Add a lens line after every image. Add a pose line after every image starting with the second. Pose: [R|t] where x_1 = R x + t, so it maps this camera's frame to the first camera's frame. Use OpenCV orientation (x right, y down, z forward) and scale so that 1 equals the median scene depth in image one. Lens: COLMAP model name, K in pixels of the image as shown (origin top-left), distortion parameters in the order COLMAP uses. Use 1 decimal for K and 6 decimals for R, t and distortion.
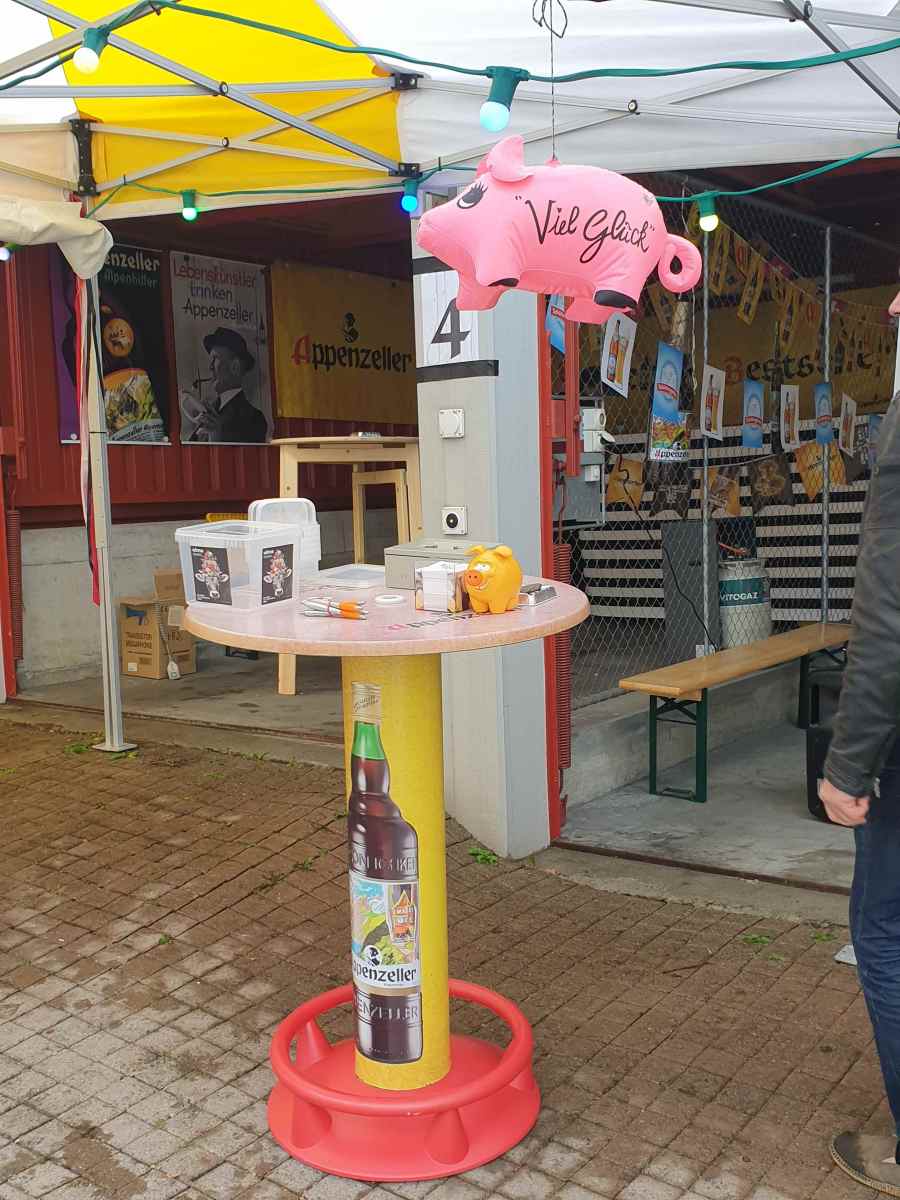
lens RADIAL K [[1145.3, 0, 449.8], [0, 1145.3, 599.6], [0, 0, 1]] dist [-0.012901, 0.000000]
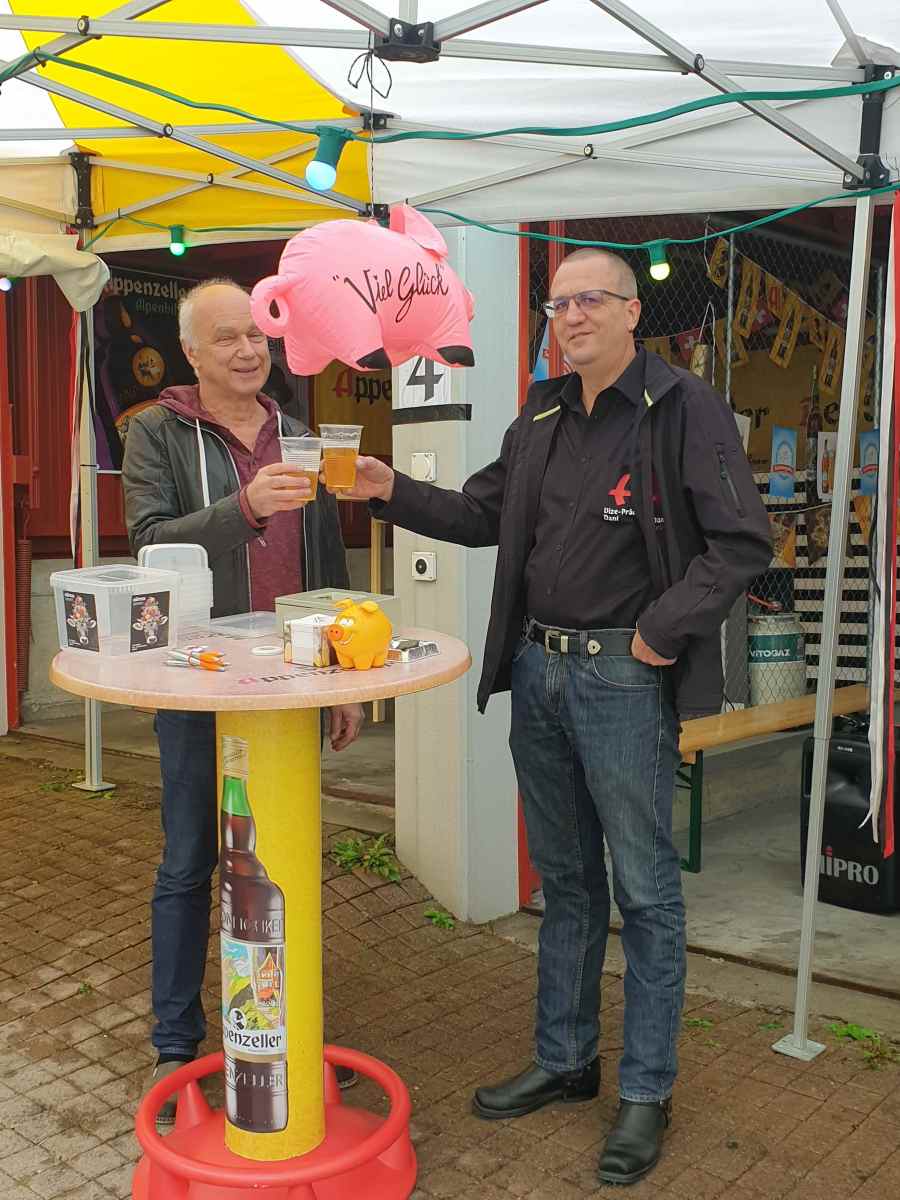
lens RADIAL K [[1200.5, 0, 449.3], [0, 1200.5, 595.0], [0, 0, 1]] dist [-0.021289, 0.000000]
pose [[0.997425, 0.032437, -0.063963, 0.105488], [-0.034872, 0.998694, -0.037328, -0.009856], [0.062669, 0.039463, 0.997254, -0.008671]]
